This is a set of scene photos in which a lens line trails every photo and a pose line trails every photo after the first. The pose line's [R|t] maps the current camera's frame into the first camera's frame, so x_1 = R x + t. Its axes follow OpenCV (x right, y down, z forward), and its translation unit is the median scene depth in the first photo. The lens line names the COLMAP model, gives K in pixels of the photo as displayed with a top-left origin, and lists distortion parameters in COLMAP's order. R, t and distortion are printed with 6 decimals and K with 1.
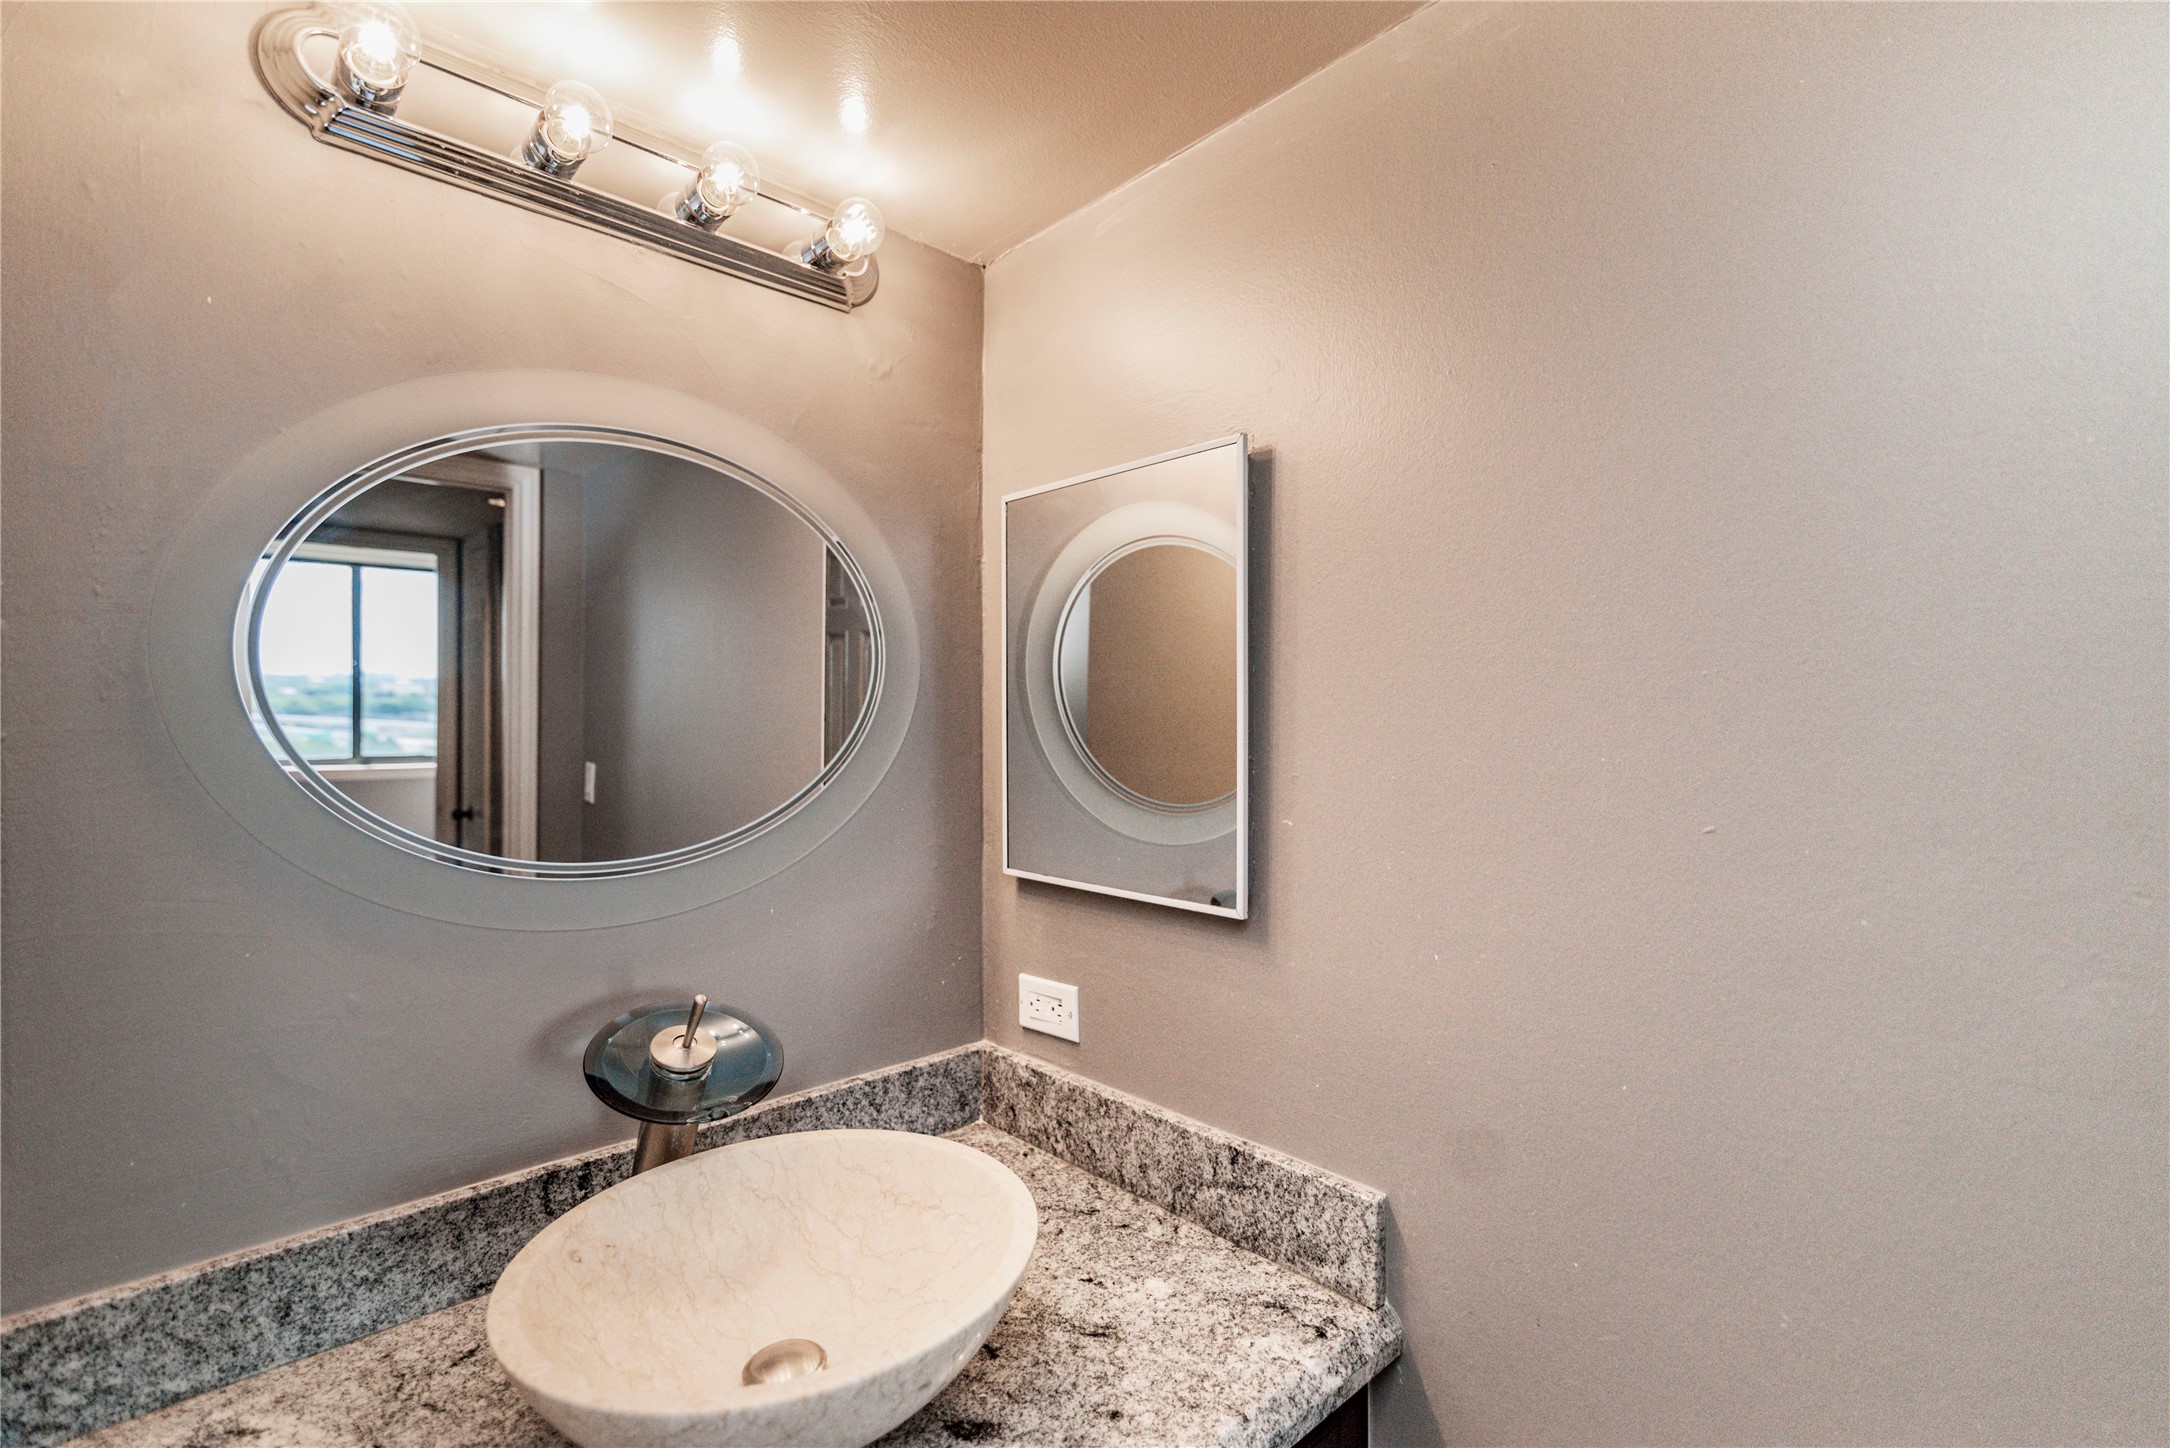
lens RADIAL K [[993.5, 0, 1083.3], [0, 993.5, 719.5], [0, 0, 1]] dist [0.017016, -0.001103]
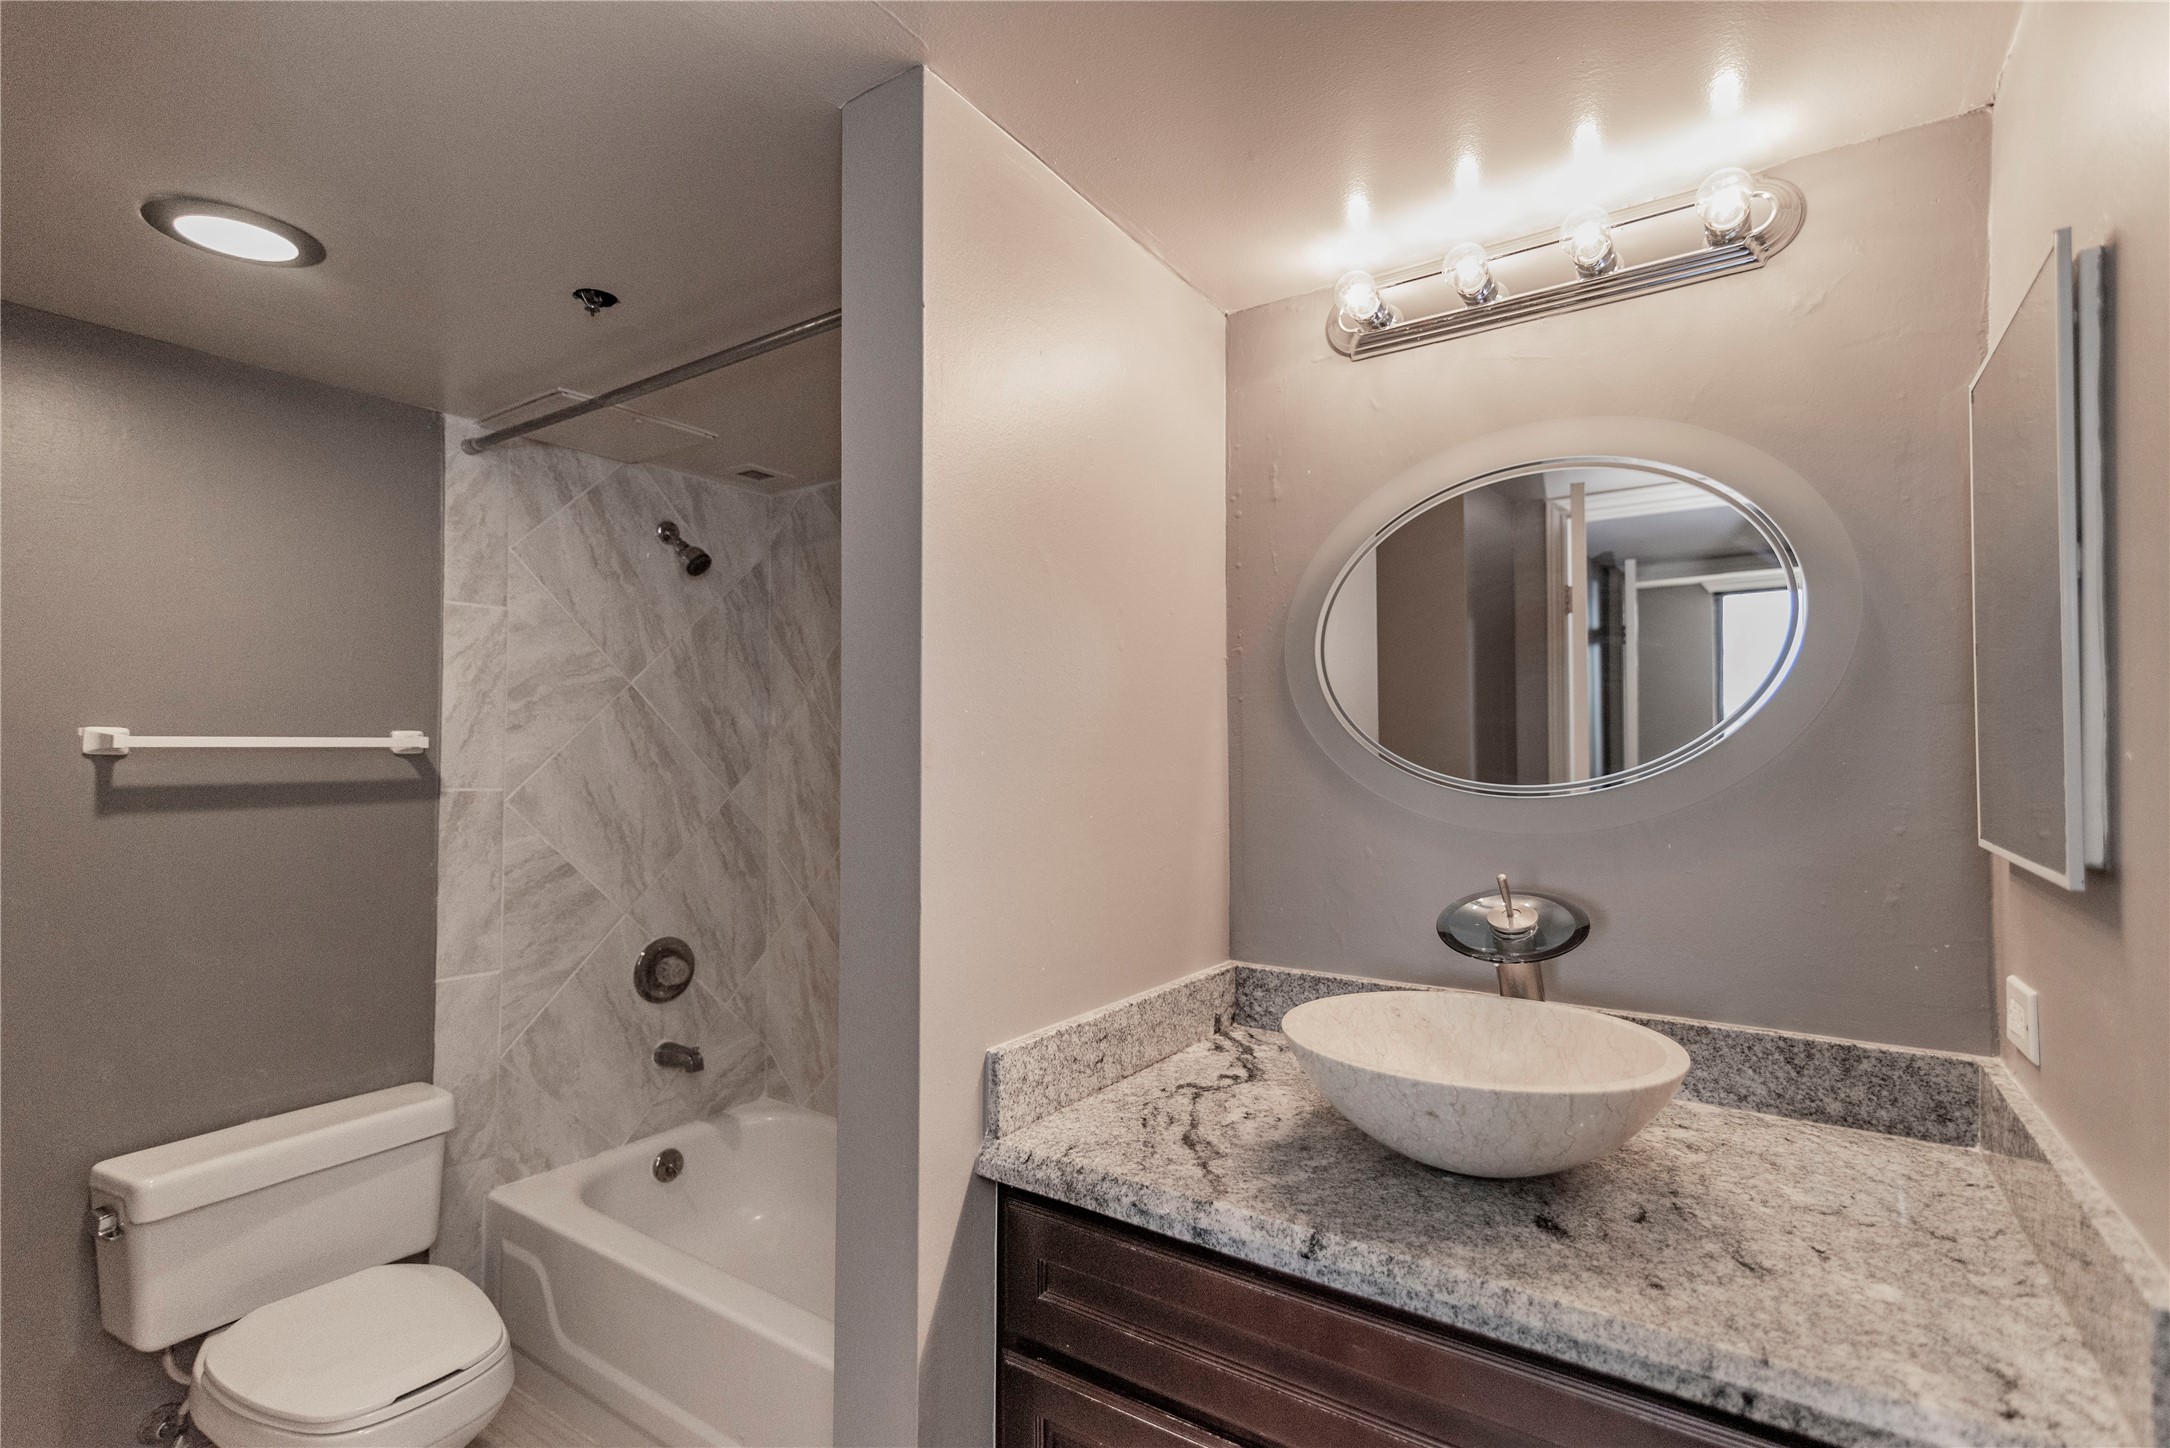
lens RADIAL K [[993.5, 0, 1081.6], [0, 993.5, 735.3], [0, 0, 1]] dist [0.017016, -0.001103]
pose [[0.210445, -0.026549, -0.977245, 0.636761], [0.002581, 0.999643, -0.026602, 0.095268], [0.977602, 0.003076, 0.210438, 0.123748]]
